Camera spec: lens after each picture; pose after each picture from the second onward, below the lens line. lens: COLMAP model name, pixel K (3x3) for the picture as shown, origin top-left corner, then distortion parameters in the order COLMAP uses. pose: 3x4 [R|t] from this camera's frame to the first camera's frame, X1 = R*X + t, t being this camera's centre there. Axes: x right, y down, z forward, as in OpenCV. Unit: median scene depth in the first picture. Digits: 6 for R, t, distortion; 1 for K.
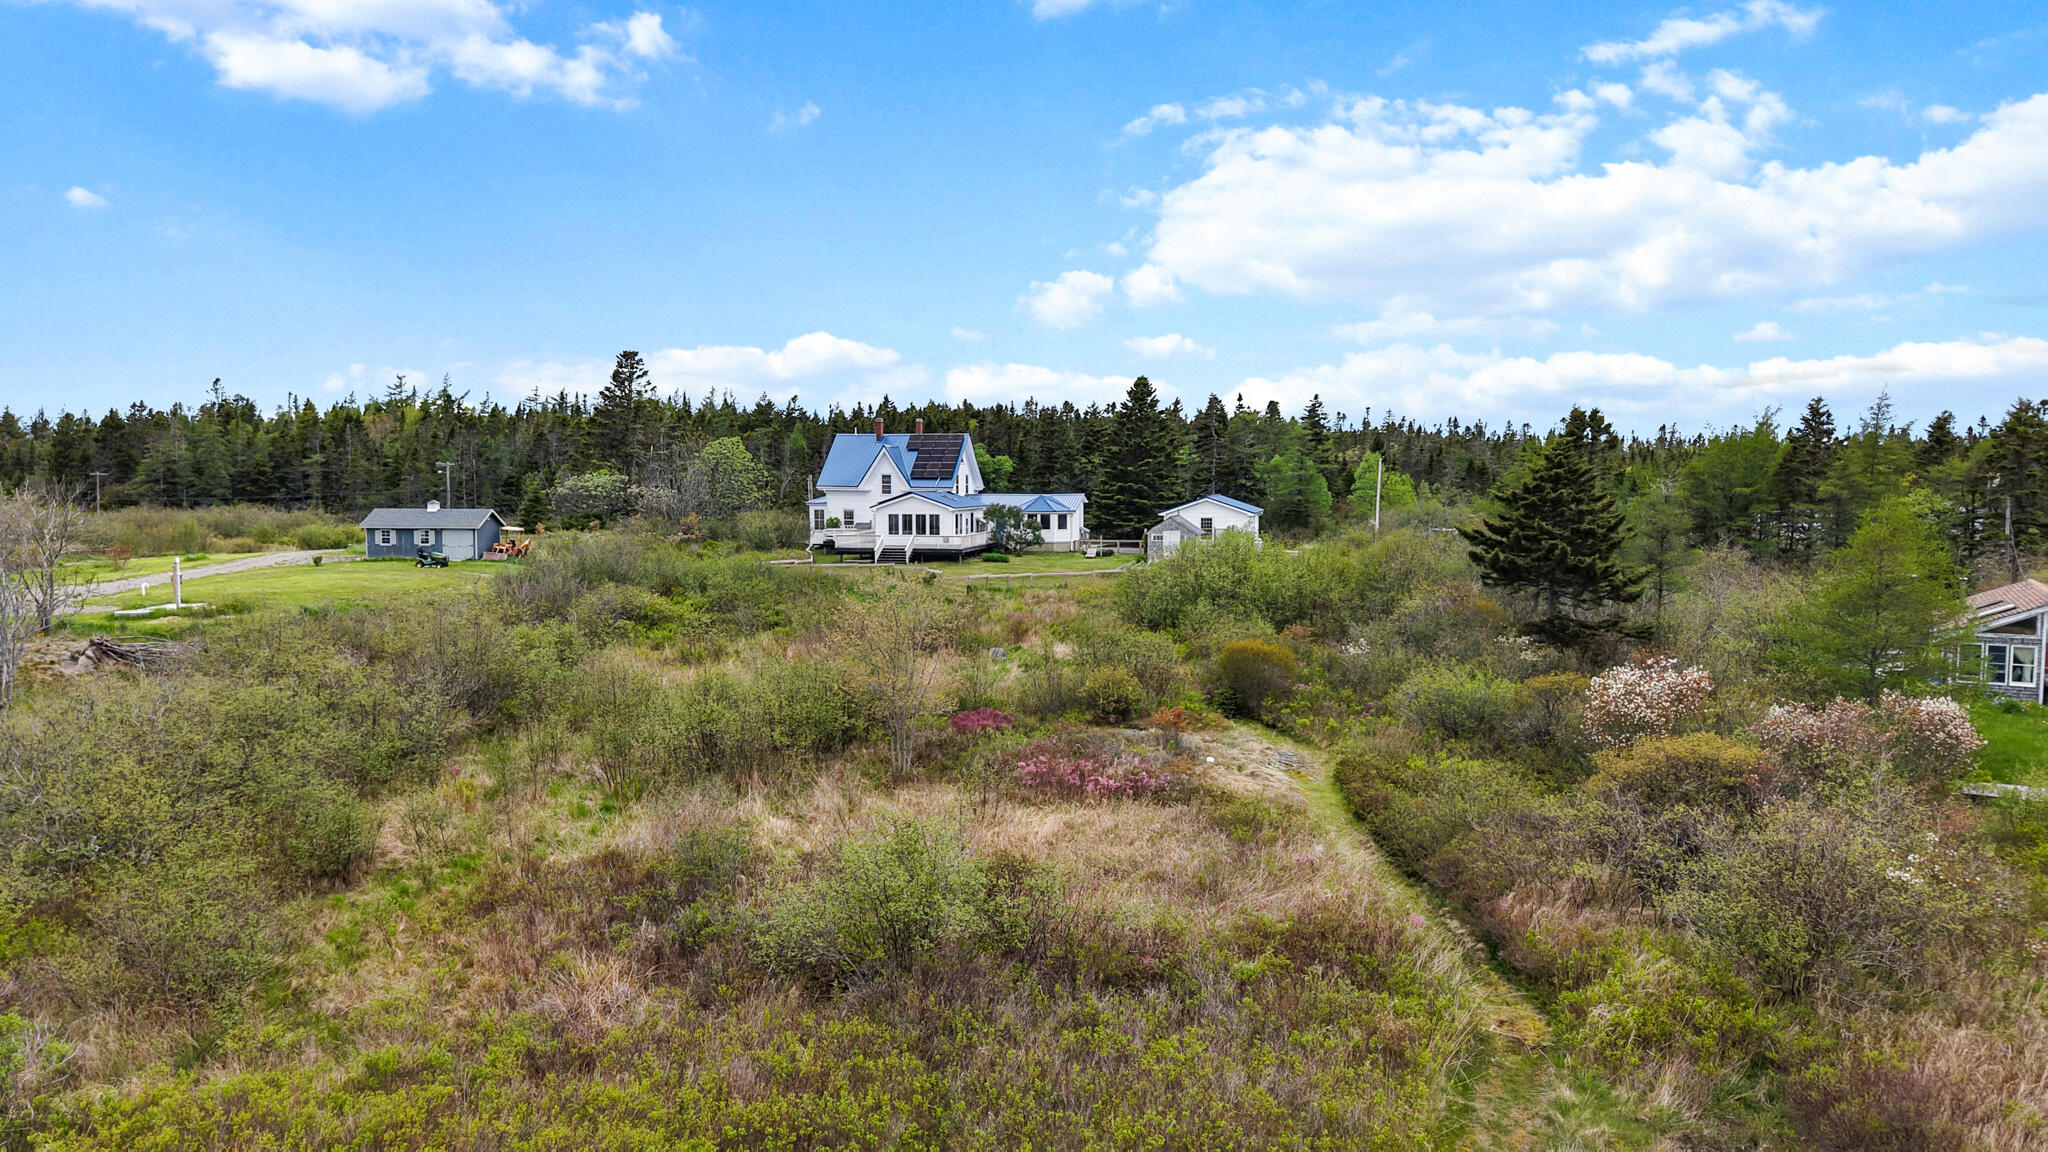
lens RADIAL K [[1388.1, 0, 966.9], [0, 1388.1, 576.5], [0, 0, 1]] dist [-0.037261, 0.002514]
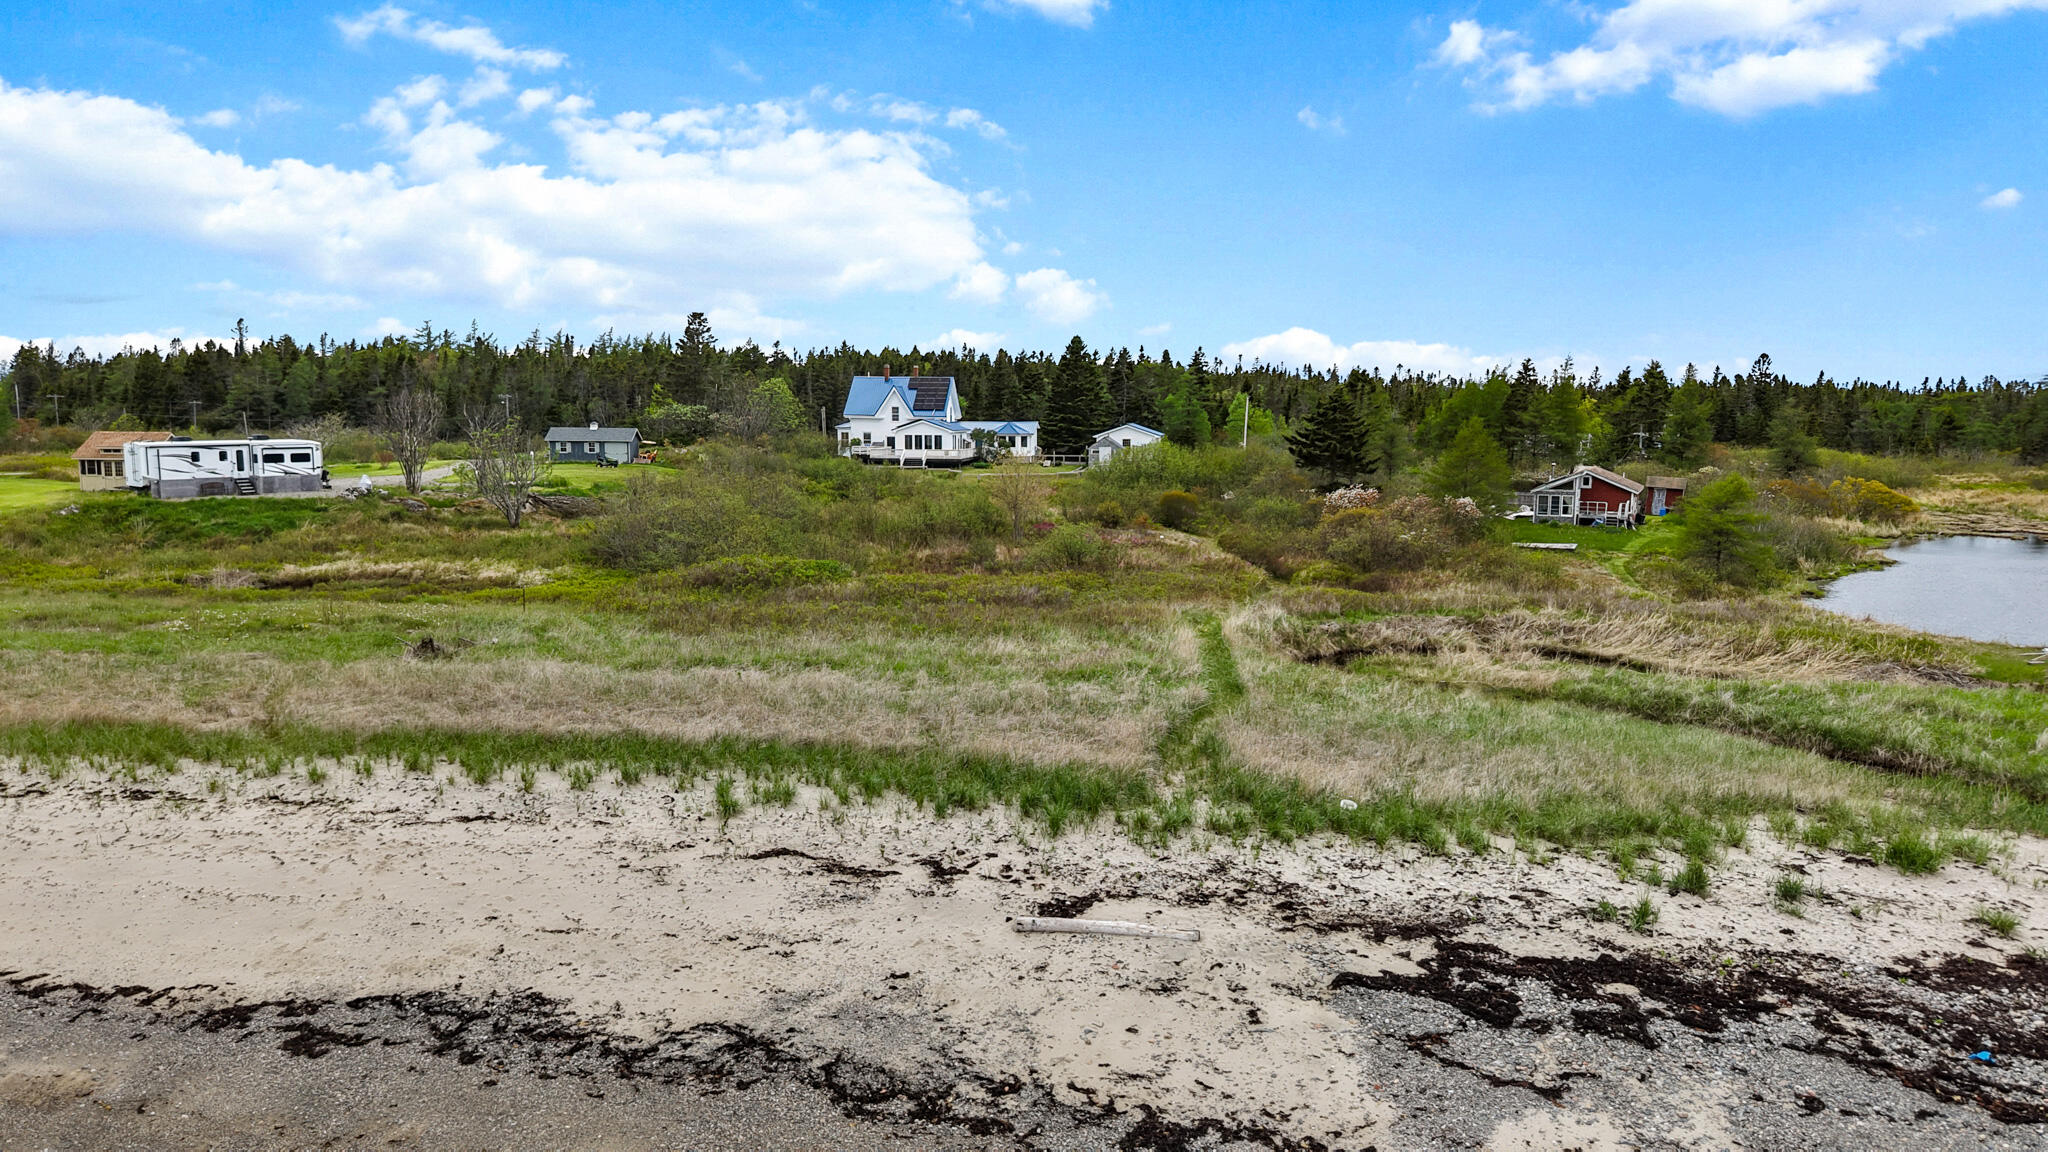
lens RADIAL K [[1387.3, 0, 1024.0], [0, 1387.3, 576.0], [0, 0, 1]] dist [0.008497, -0.005578]
pose [[0.991952, -0.008399, 0.126333, -0.108716], [0.002781, 0.999002, 0.044581, 0.033565], [-0.126581, -0.043871, 0.990986, -0.389813]]
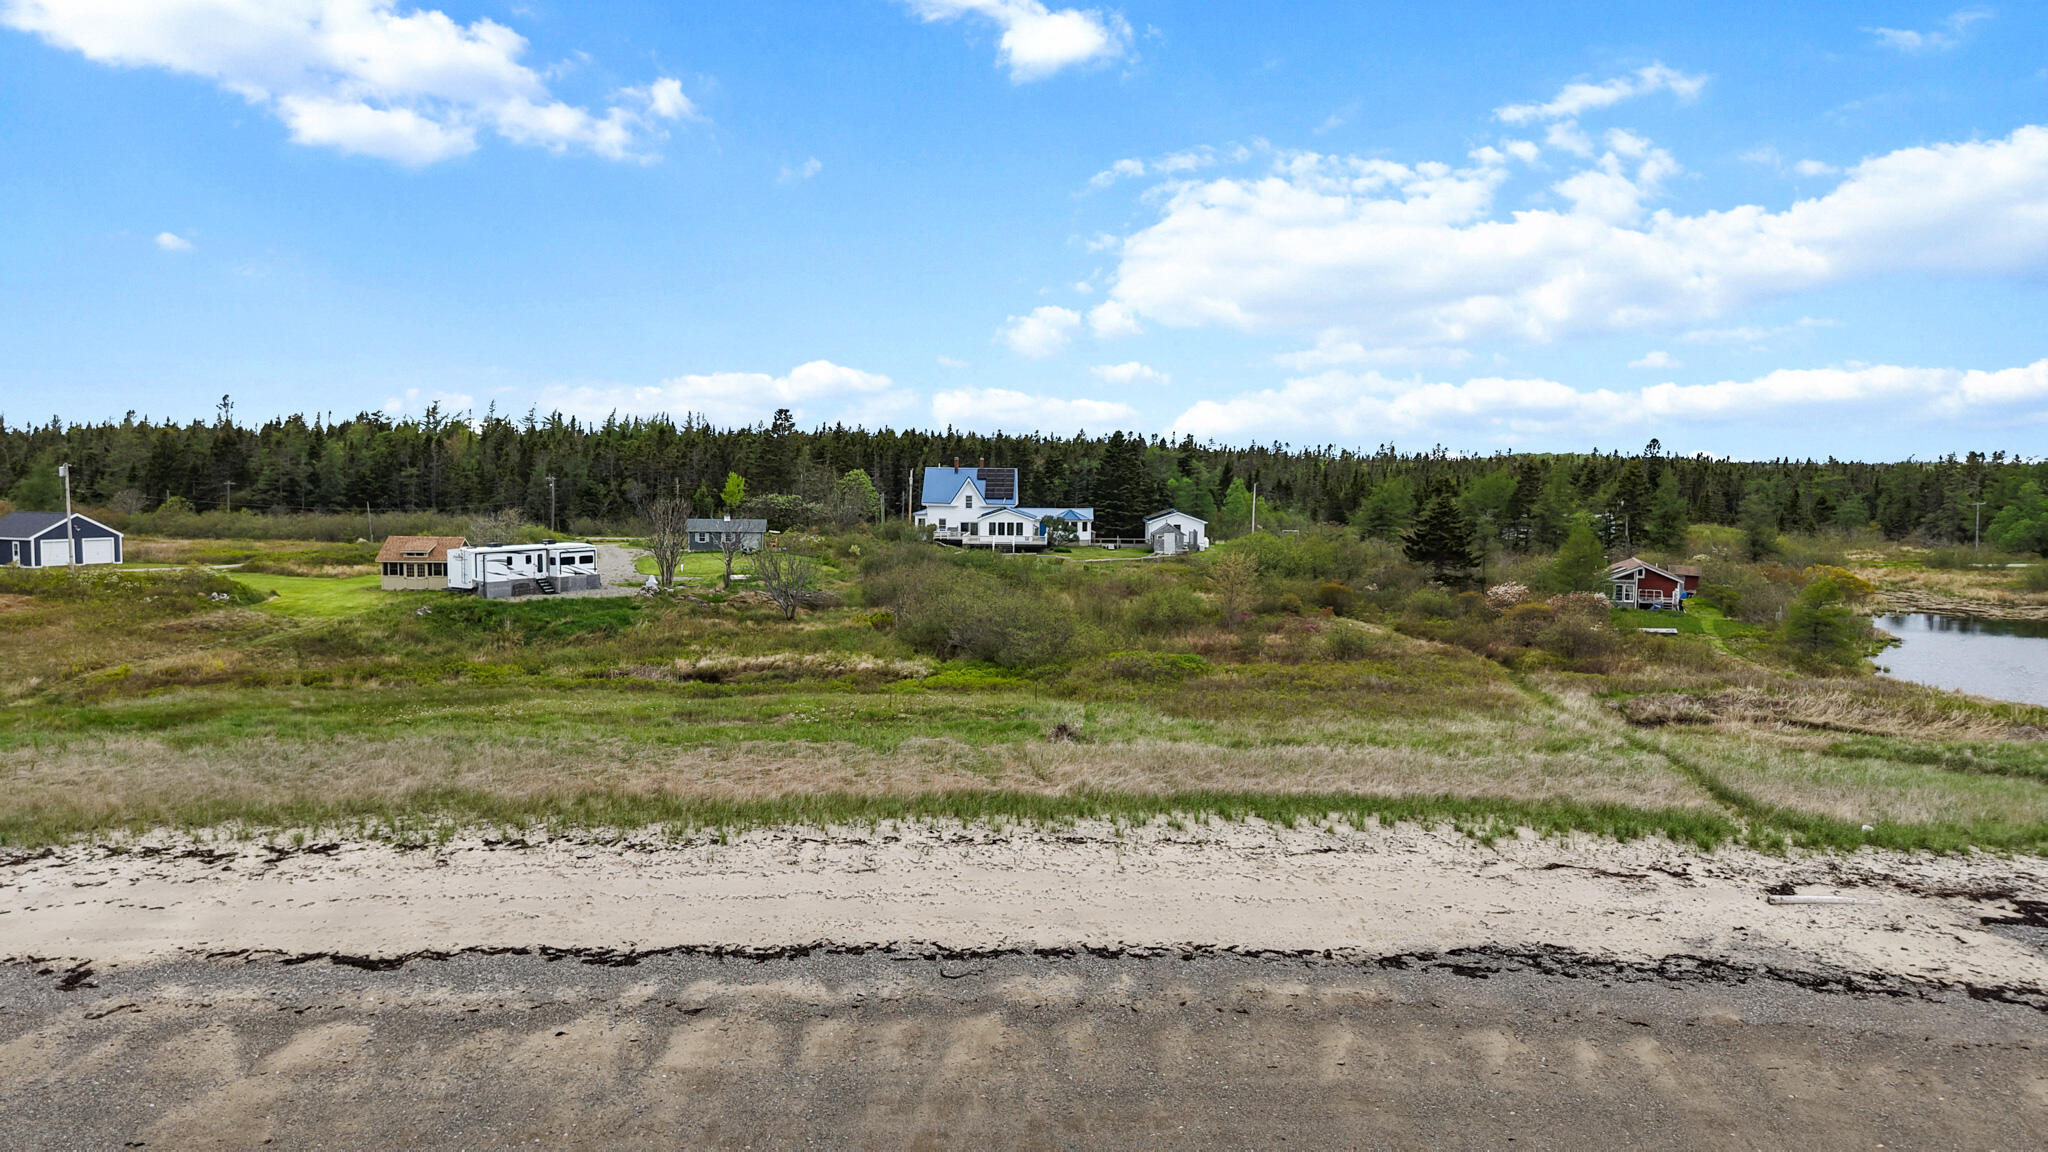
lens RADIAL K [[1387.3, 0, 1024.0], [0, 1387.3, 576.0], [0, 0, 1]] dist [0.008497, -0.005578]
pose [[0.971952, -0.008107, 0.235041, -0.361990], [0.007318, 0.999964, 0.004230, 0.008382], [-0.235067, -0.002391, 0.971976, -0.490302]]
